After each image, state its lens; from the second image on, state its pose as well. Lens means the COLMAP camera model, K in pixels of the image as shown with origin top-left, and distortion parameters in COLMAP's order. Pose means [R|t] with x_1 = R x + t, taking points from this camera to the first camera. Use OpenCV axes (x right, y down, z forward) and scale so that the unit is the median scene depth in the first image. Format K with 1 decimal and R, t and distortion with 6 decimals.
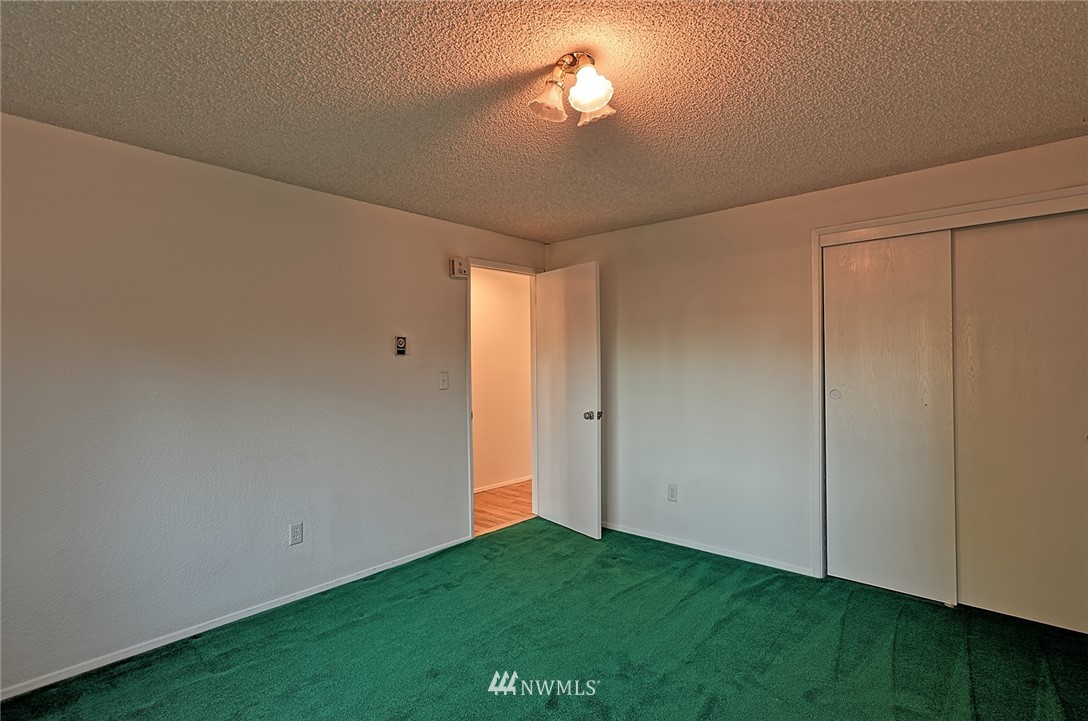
lens RADIAL K [[530.1, 0, 542.5], [0, 530.1, 360.0], [0, 0, 1]] dist [-0.013864, 0.008117]
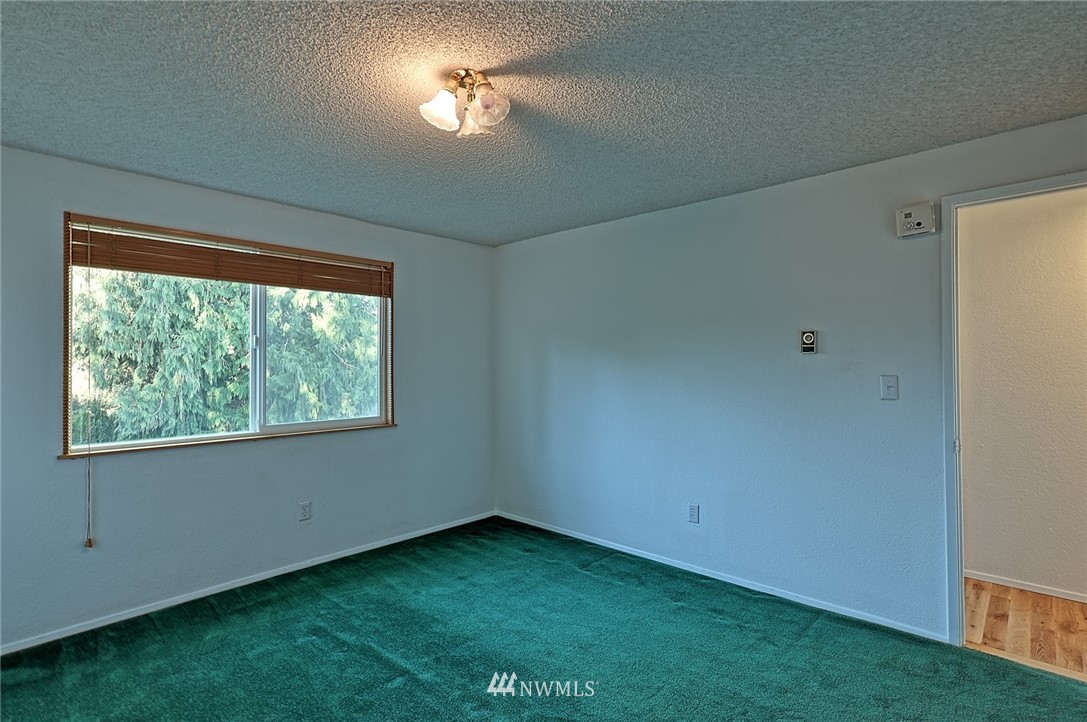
lens RADIAL K [[529.6, 0, 547.8], [0, 529.6, 362.4], [0, 0, 1]] dist [-0.013864, 0.008117]
pose [[-0.029159, 0.008682, -0.999537, 0.577822], [0.006268, 0.999944, 0.008503, -0.003831], [0.999555, -0.006017, -0.029212, 0.627935]]
